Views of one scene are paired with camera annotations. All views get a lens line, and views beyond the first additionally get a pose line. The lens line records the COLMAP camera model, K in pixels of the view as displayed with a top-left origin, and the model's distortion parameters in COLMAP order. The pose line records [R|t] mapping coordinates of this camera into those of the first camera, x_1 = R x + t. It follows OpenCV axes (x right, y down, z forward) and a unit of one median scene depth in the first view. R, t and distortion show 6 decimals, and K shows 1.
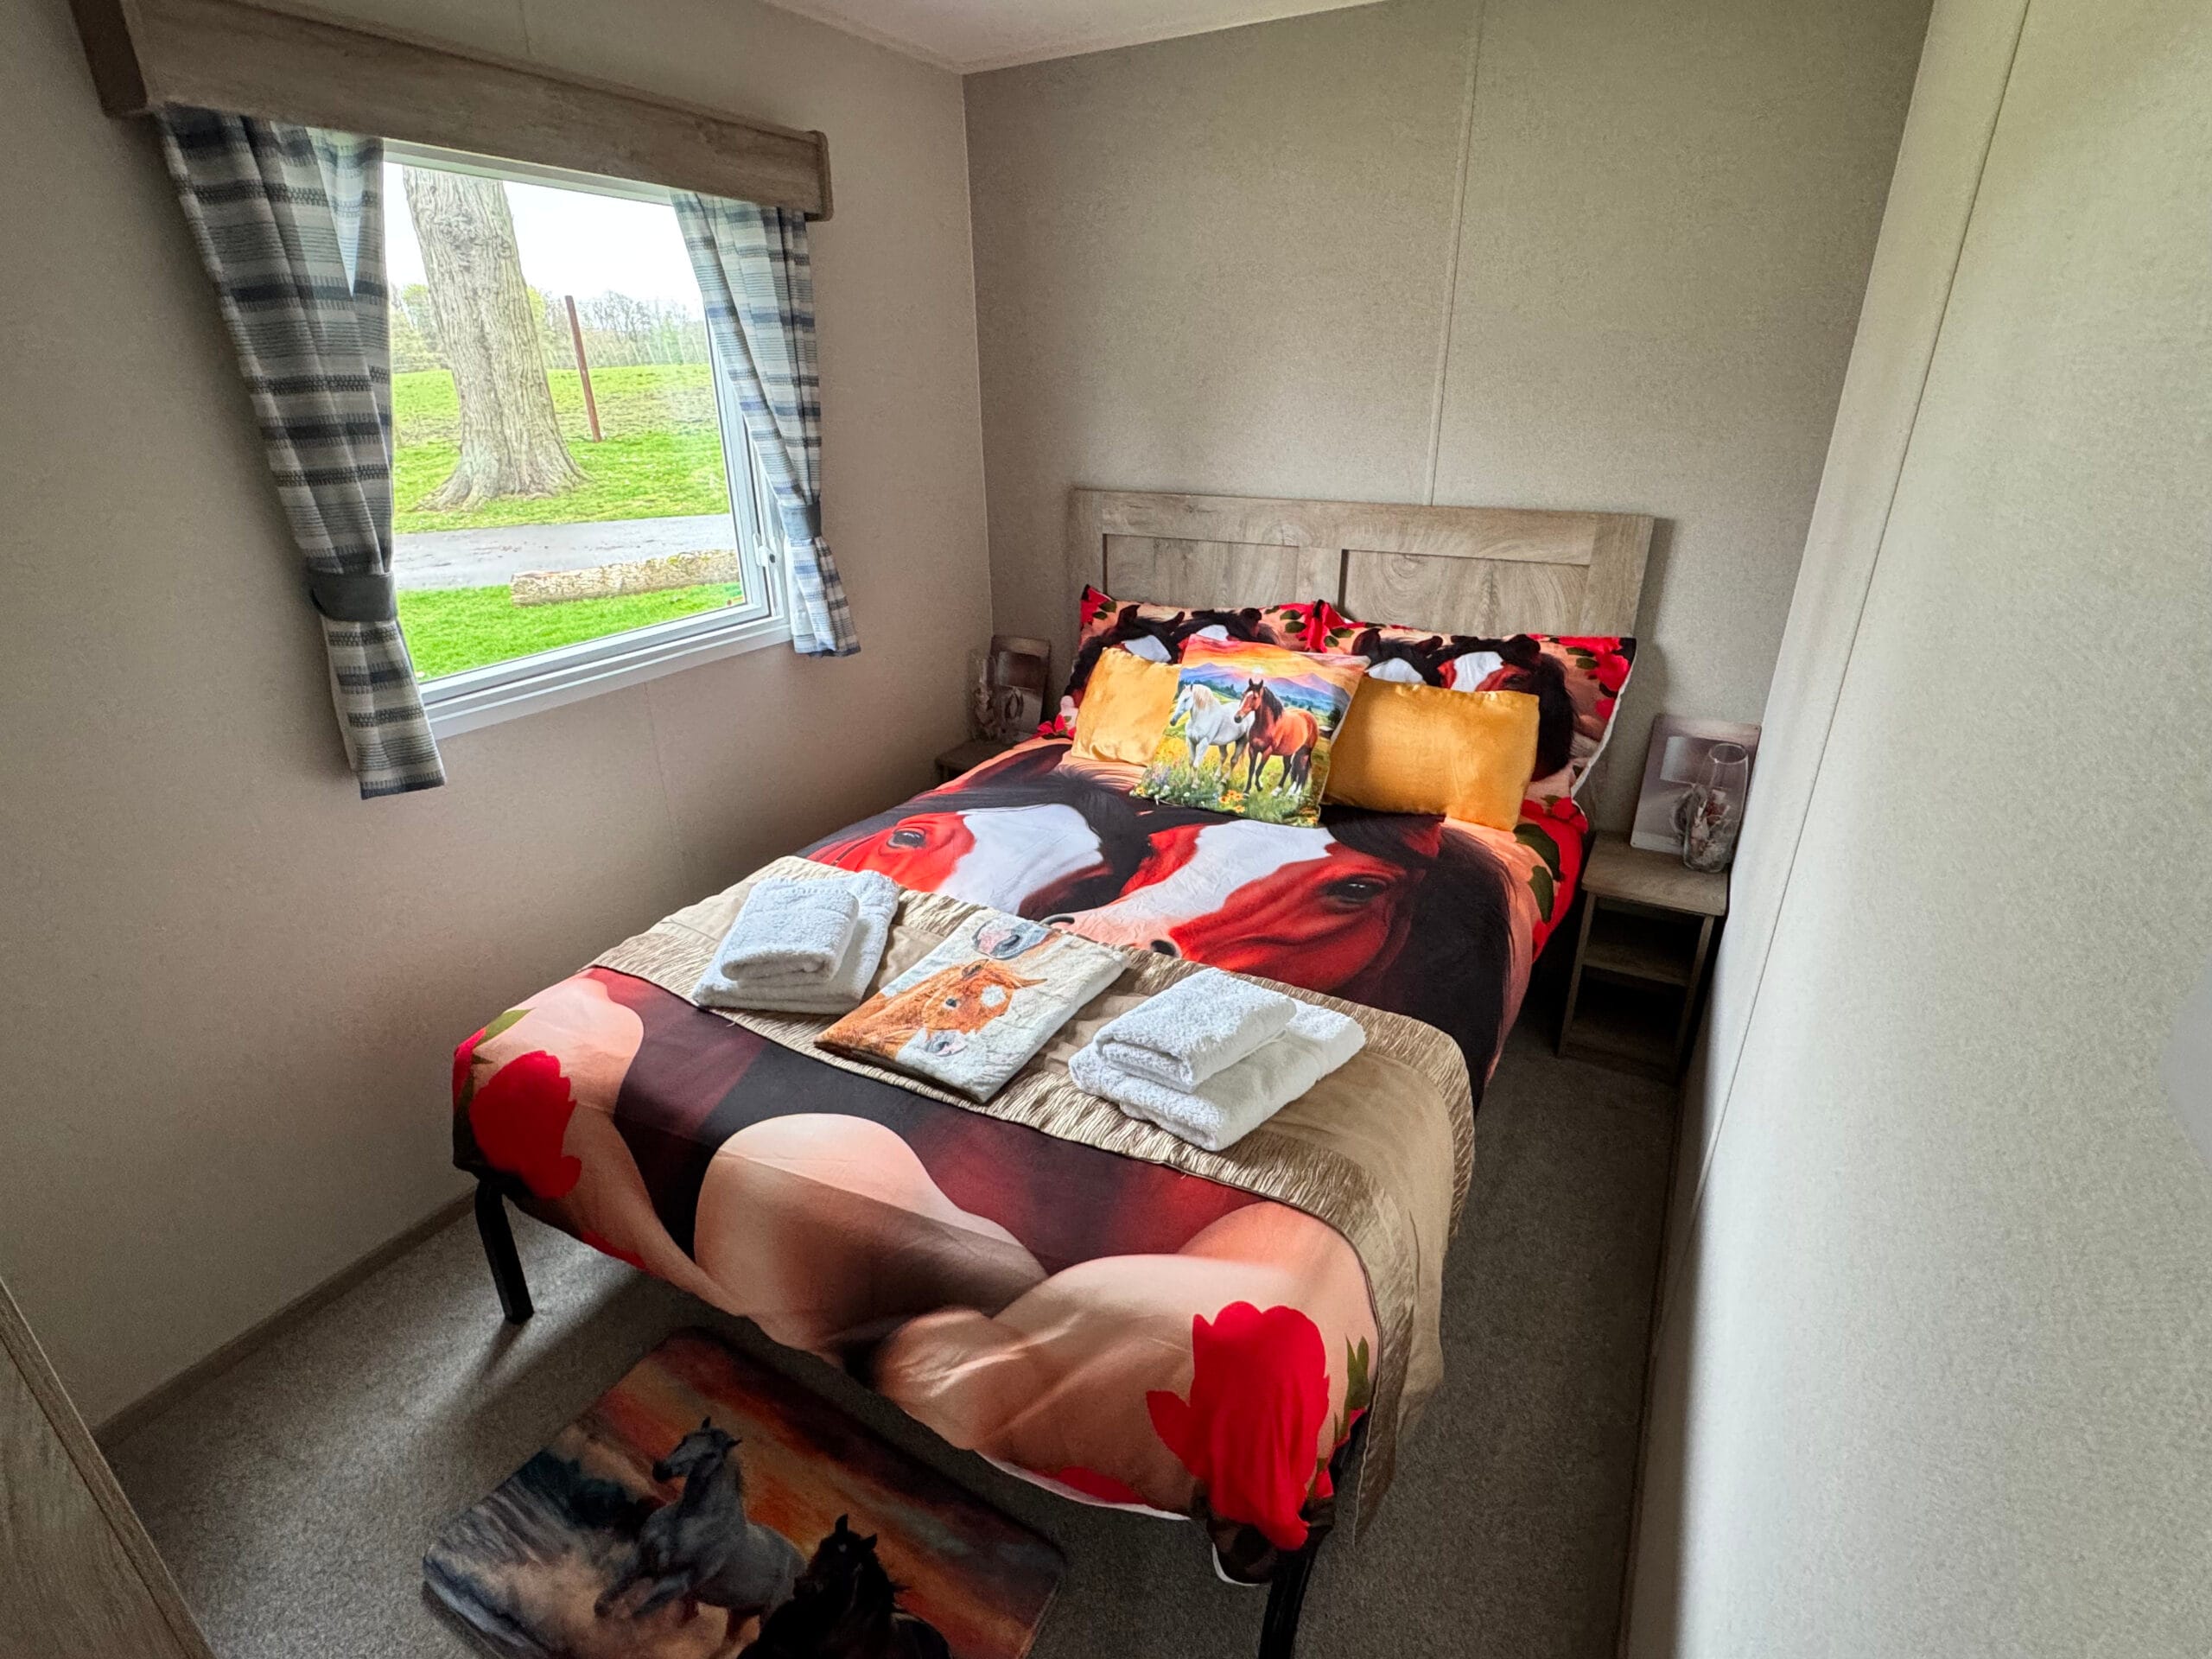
lens RADIAL K [[1066.4, 0, 1108.6], [0, 1066.4, 830.5], [0, 0, 1]] dist [0.004384, -0.001330]
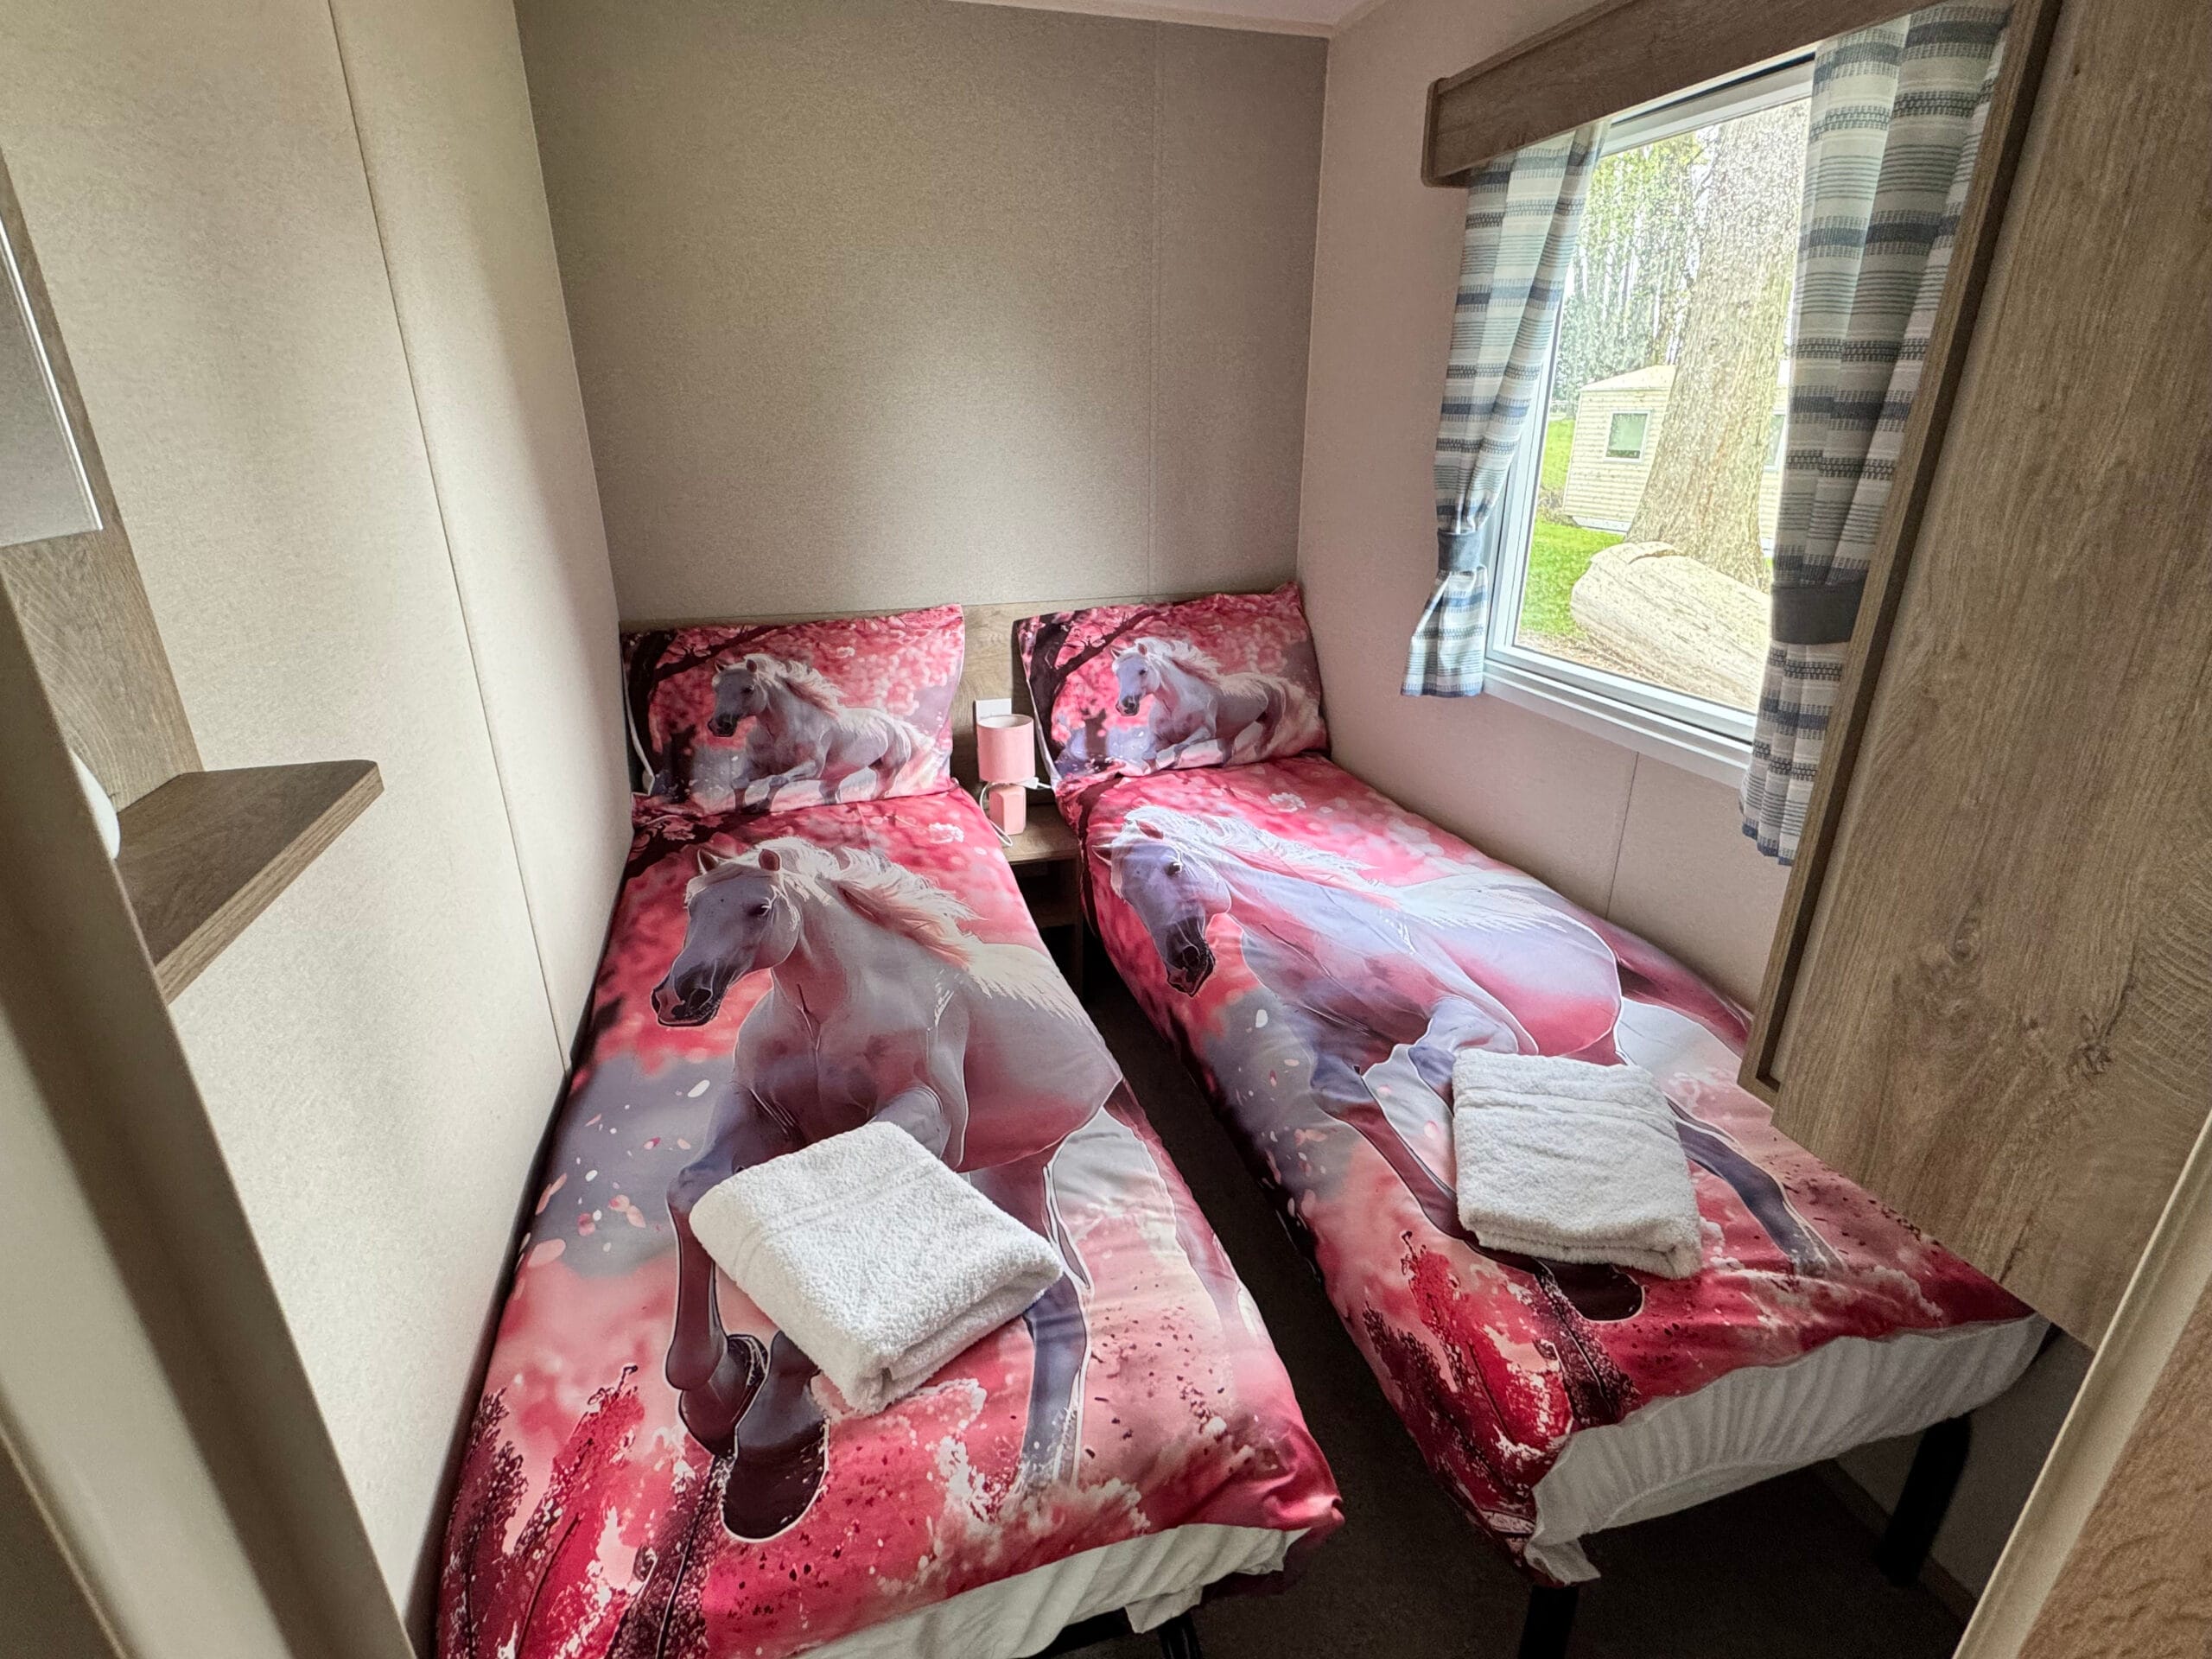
lens RADIAL K [[1066.4, 0, 1105.8], [0, 1066.4, 831.4], [0, 0, 1]] dist [0.004384, -0.001330]
pose [[-0.687395, 0.272824, -0.673093, 0.414392], [-0.285684, 0.750486, 0.595949, -0.499040], [0.667736, 0.601945, -0.437939, 1.241242]]
